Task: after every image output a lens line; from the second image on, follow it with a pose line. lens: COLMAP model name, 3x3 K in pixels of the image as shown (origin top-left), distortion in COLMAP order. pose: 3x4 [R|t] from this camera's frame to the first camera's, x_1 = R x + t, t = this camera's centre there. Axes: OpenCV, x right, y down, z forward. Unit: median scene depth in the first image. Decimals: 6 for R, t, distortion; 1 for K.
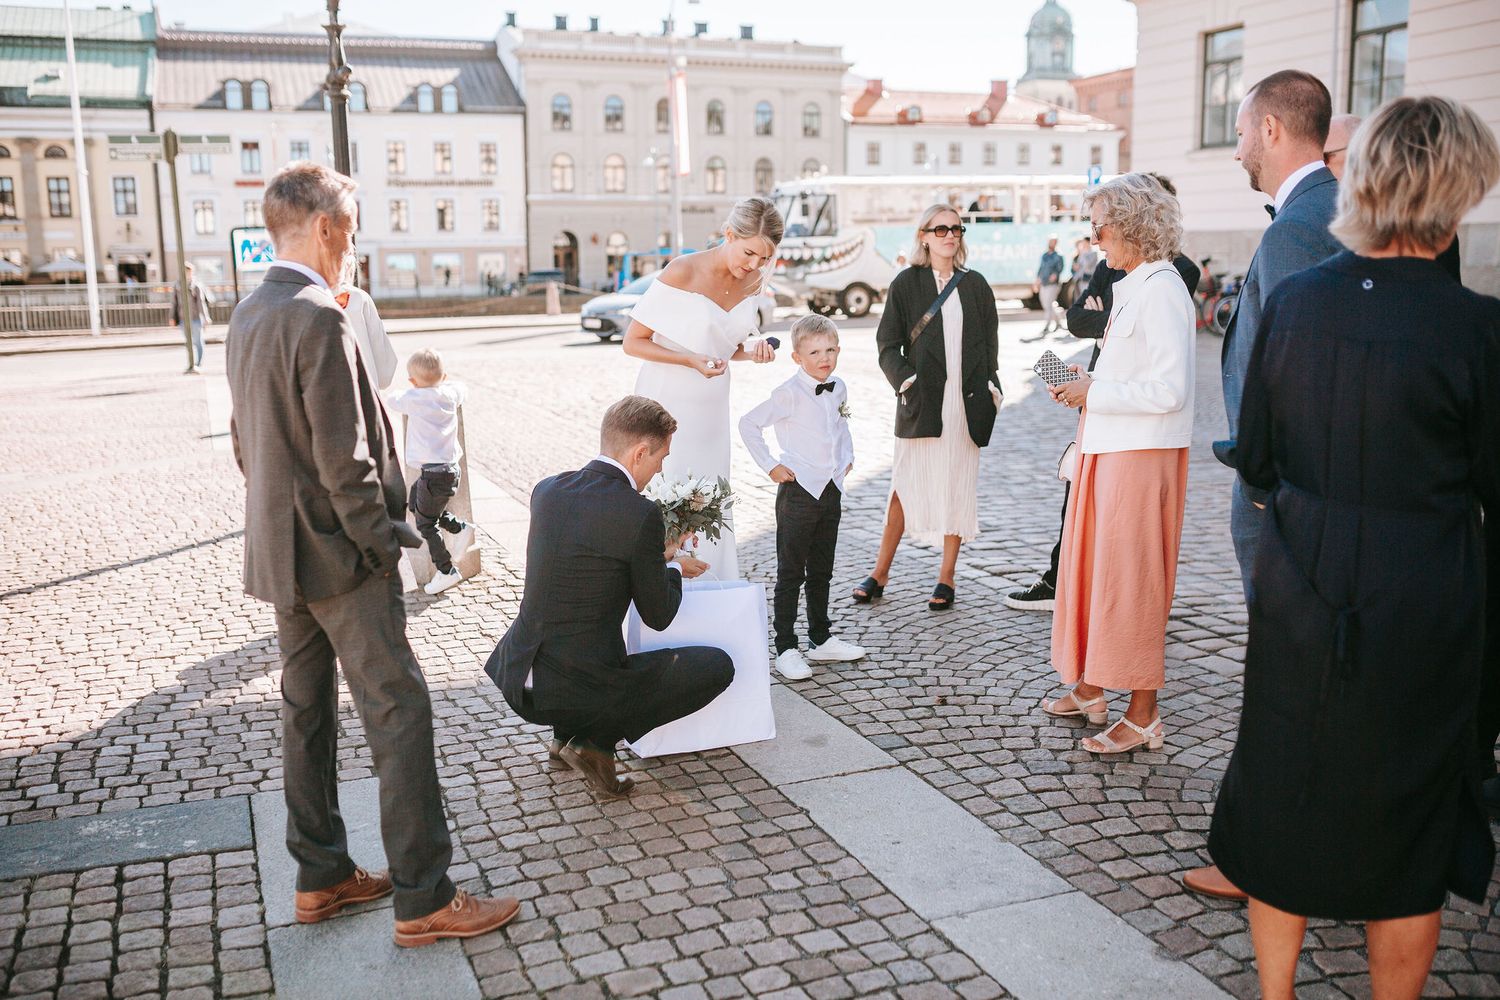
lens RADIAL K [[1424.2, 0, 750.0], [0, 1424.2, 500.0], [0, 0, 1]] dist [-0.065758, 0.106446]
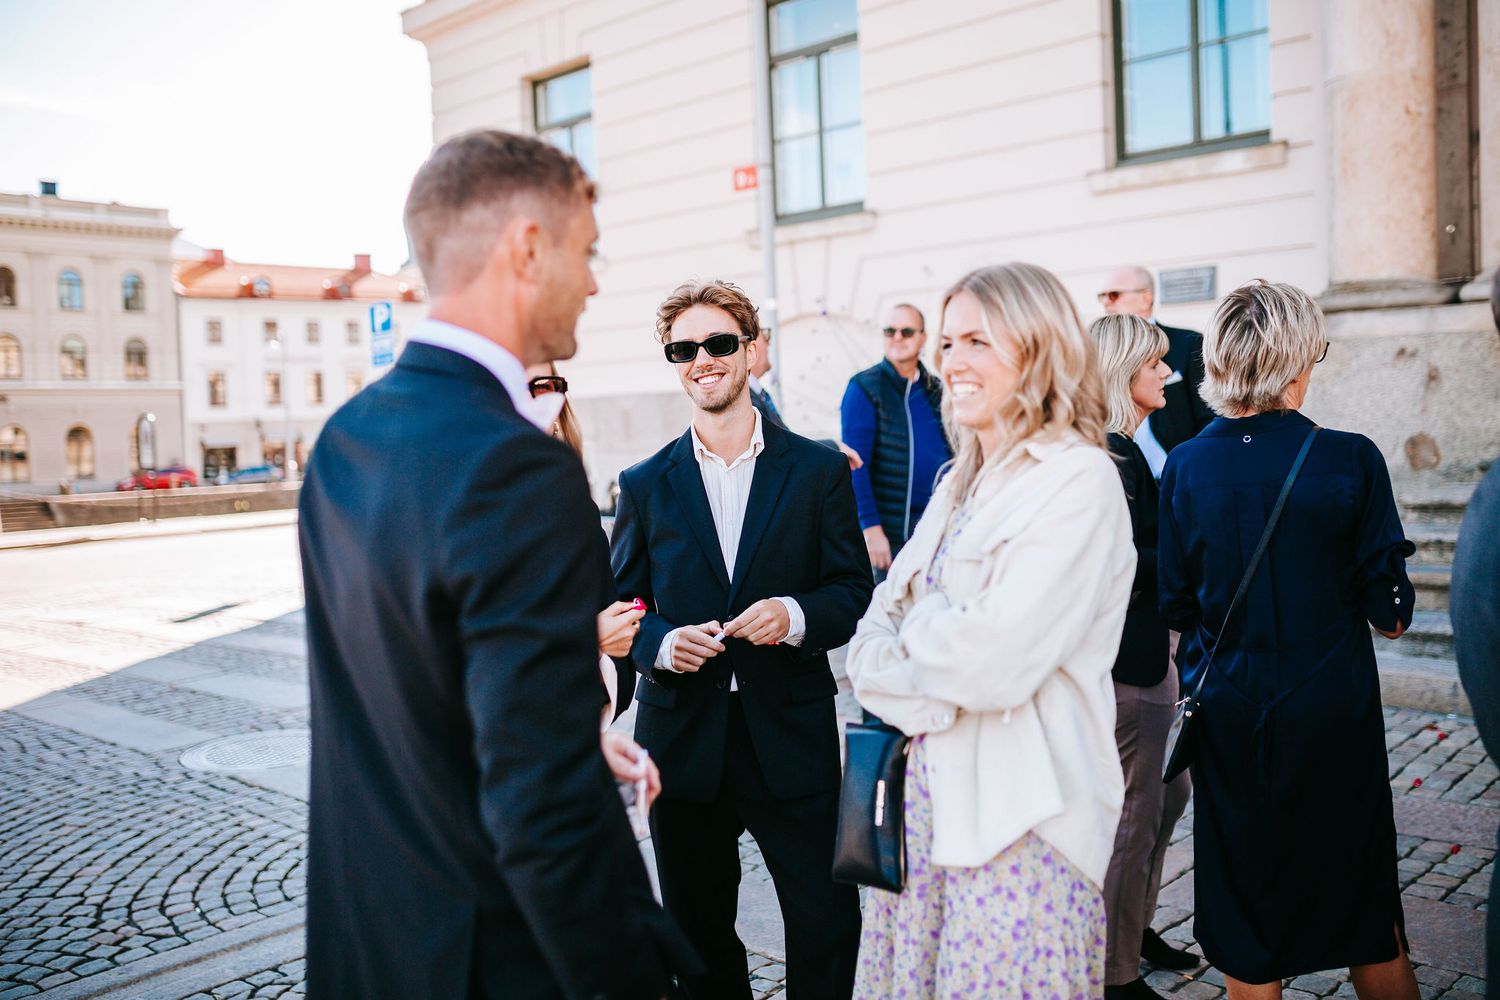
lens RADIAL K [[1424.2, 0, 750.0], [0, 1424.2, 500.0], [0, 0, 1]] dist [-0.065758, 0.106446]
pose [[0.914694, -0.039573, 0.402205, 0.036805], [0.091049, 0.989788, -0.109679, -0.017780], [-0.393758, 0.136943, 0.908956, 0.102191]]
